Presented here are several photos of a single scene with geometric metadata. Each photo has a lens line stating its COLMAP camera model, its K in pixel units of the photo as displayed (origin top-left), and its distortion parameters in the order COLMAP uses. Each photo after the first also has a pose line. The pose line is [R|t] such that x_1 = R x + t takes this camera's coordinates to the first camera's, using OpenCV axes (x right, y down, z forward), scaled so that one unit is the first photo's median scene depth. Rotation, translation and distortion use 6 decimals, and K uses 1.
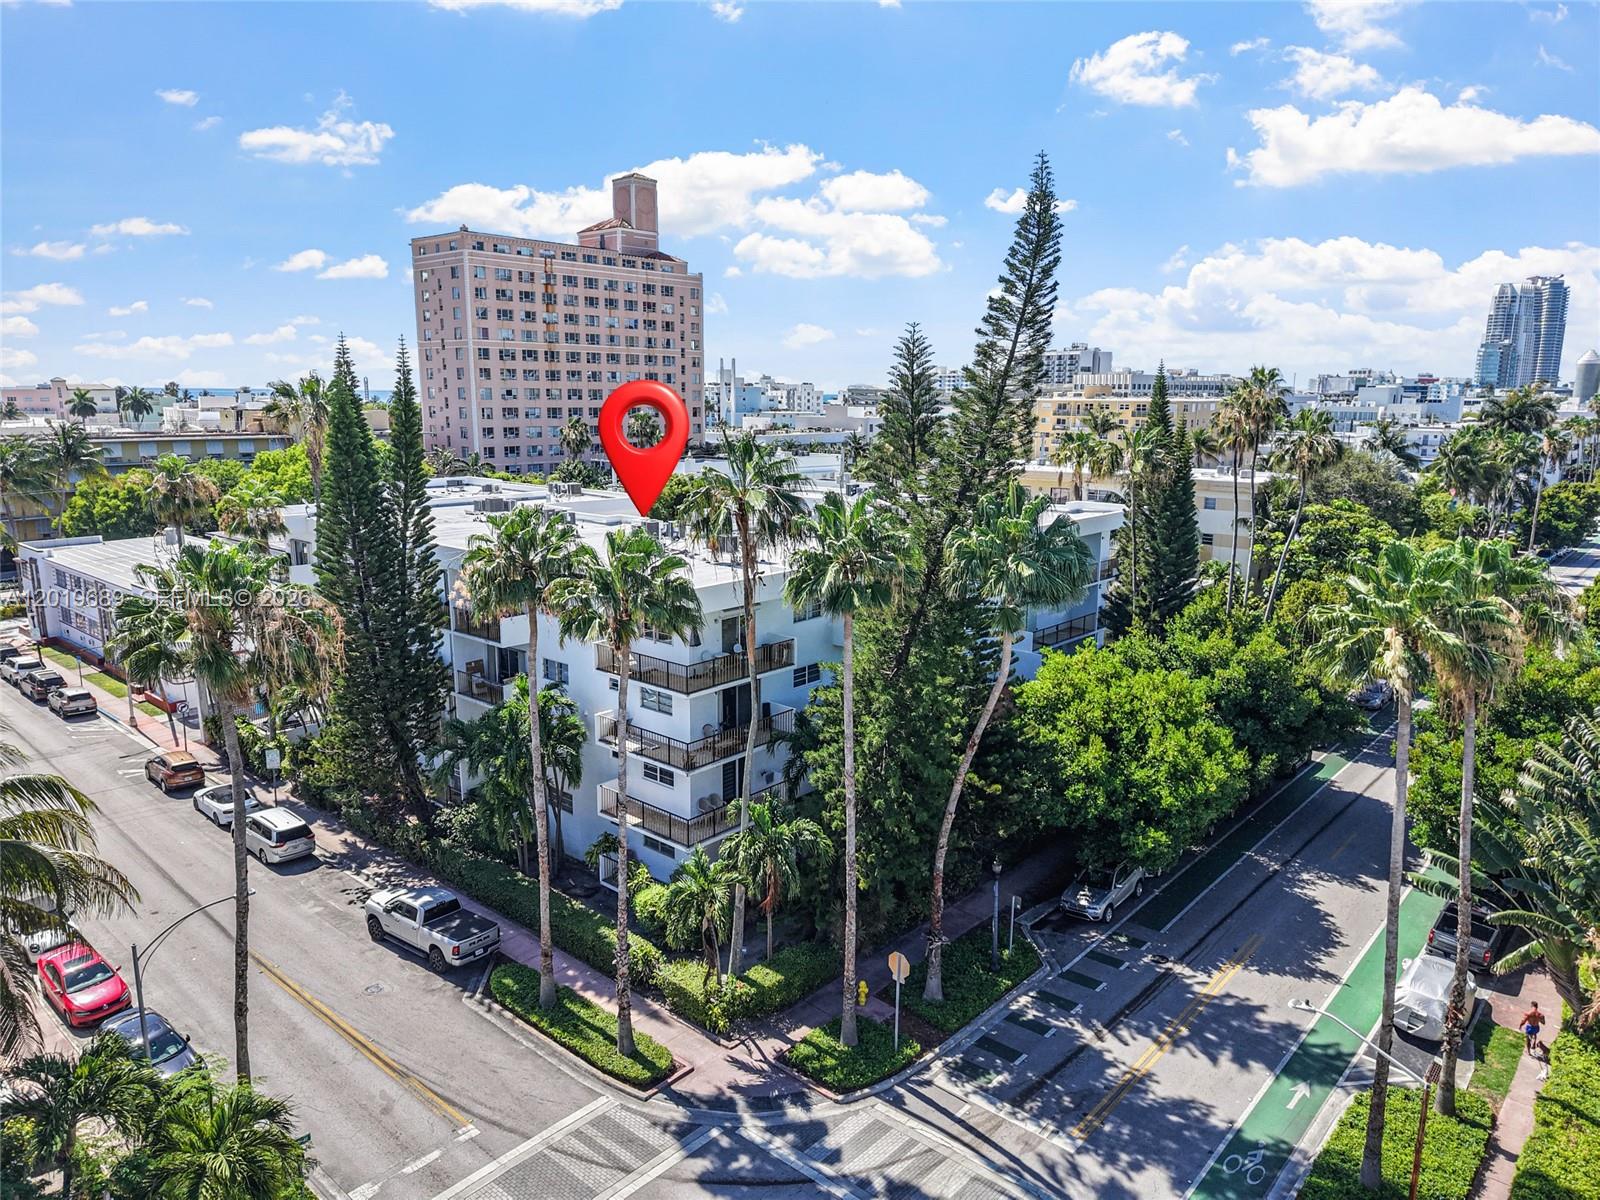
lens RADIAL K [[1067.9, 0, 796.4], [0, 1067.9, 607.3], [0, 0, 1]] dist [0.035365, -0.039836]
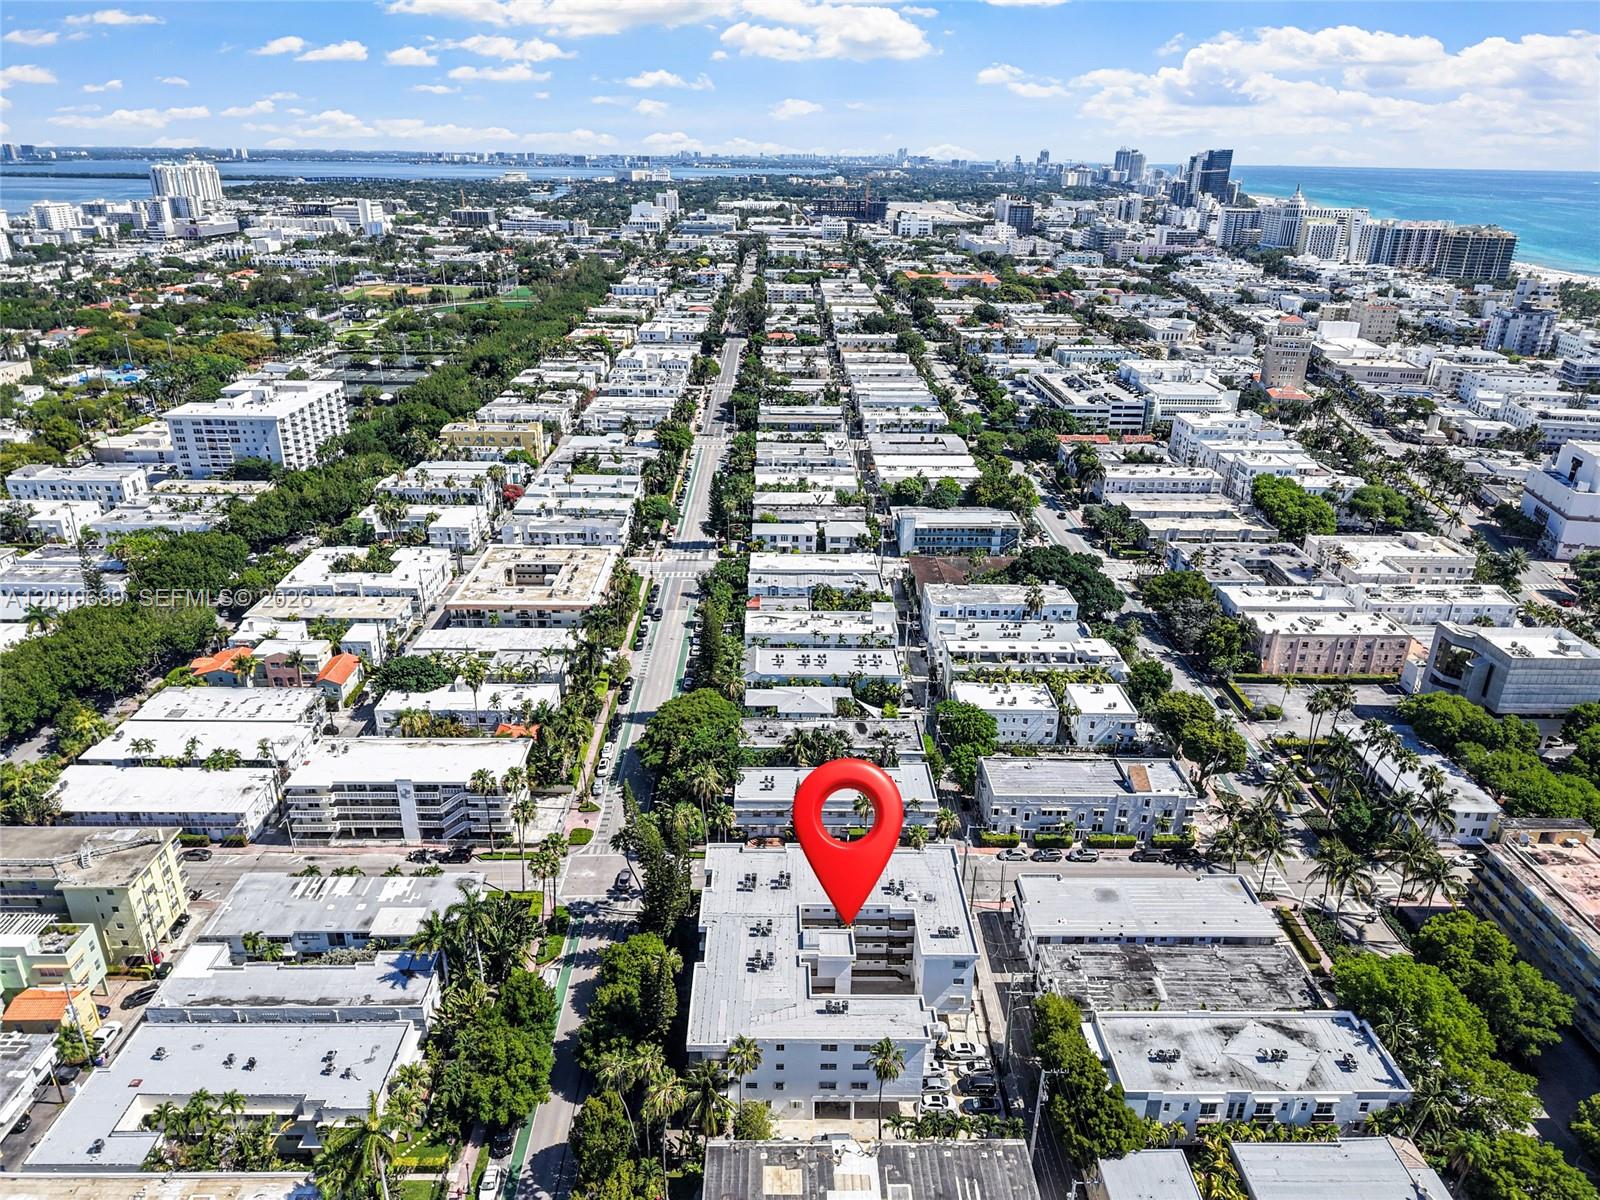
lens RADIAL K [[1067.9, 0, 796.4], [0, 1067.9, 607.3], [0, 0, 1]] dist [0.035365, -0.039836]
pose [[-0.738300, 0.248485, -0.627031, 0.486216], [-0.150536, 0.845503, 0.512313, -0.716528], [0.657458, 0.472631, -0.586829, 0.774512]]
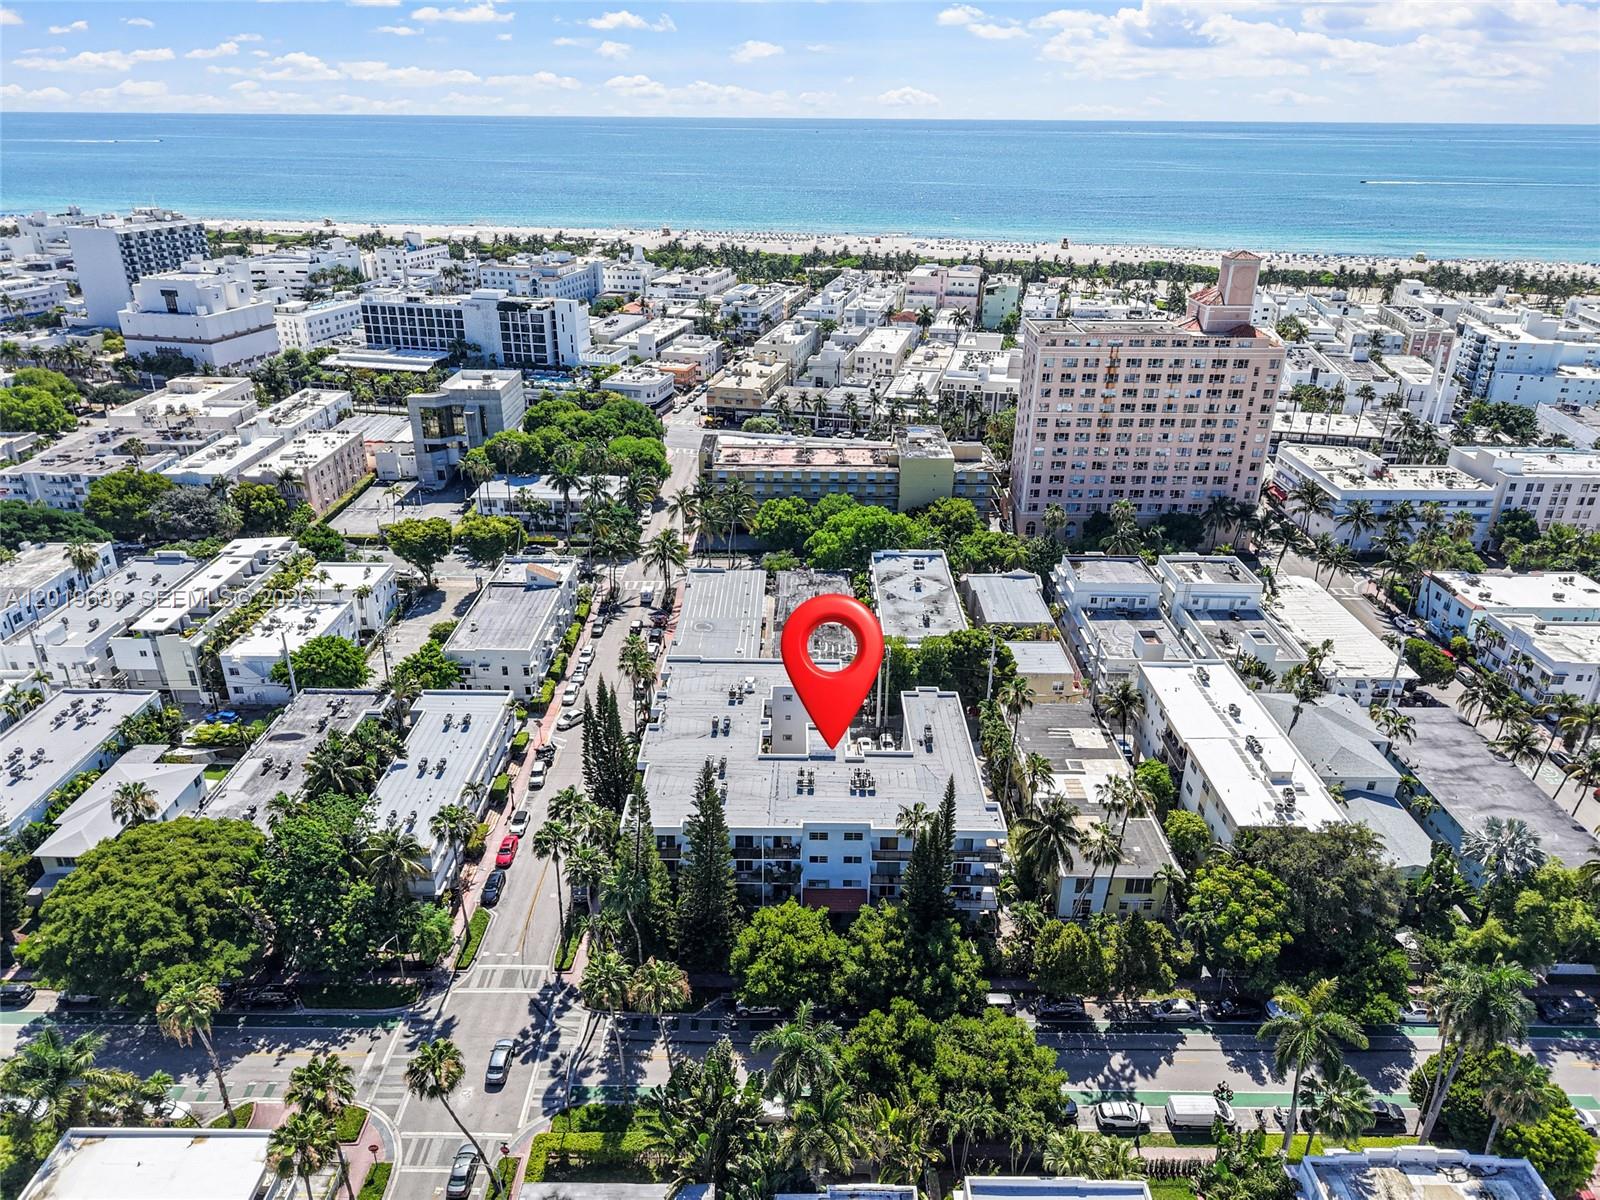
lens RADIAL K [[1067.9, 0, 796.4], [0, 1067.9, 607.3], [0, 0, 1]] dist [0.035365, -0.039836]
pose [[0.660092, 0.313498, -0.682641, 0.464389], [-0.150849, 0.945560, 0.288375, -0.345560], [0.735883, -0.087379, 0.671447, -0.120782]]
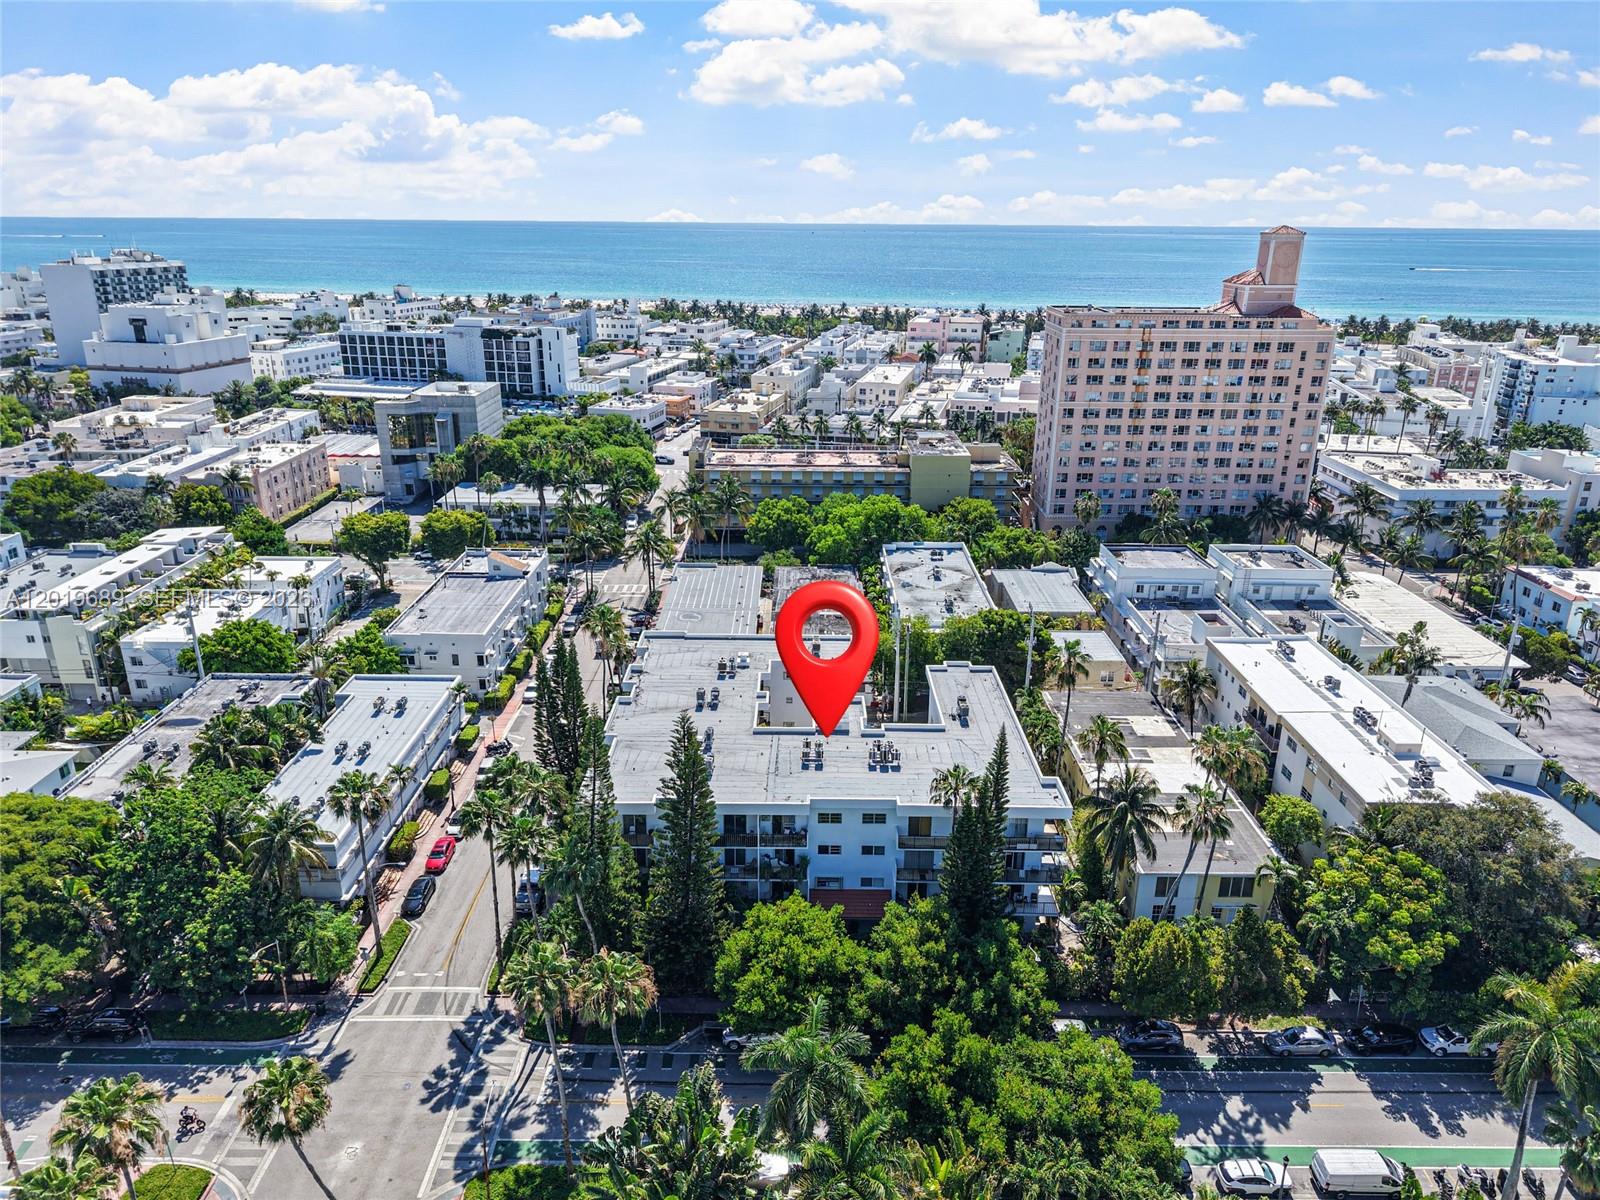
lens RADIAL K [[1067.9, 0, 796.4], [0, 1067.9, 607.3], [0, 0, 1]] dist [0.035365, -0.039836]
pose [[0.662466, 0.253377, -0.704939, 0.392047], [-0.150910, 0.966905, 0.205719, -0.221093], [0.733733, -0.029900, 0.678779, -0.035994]]
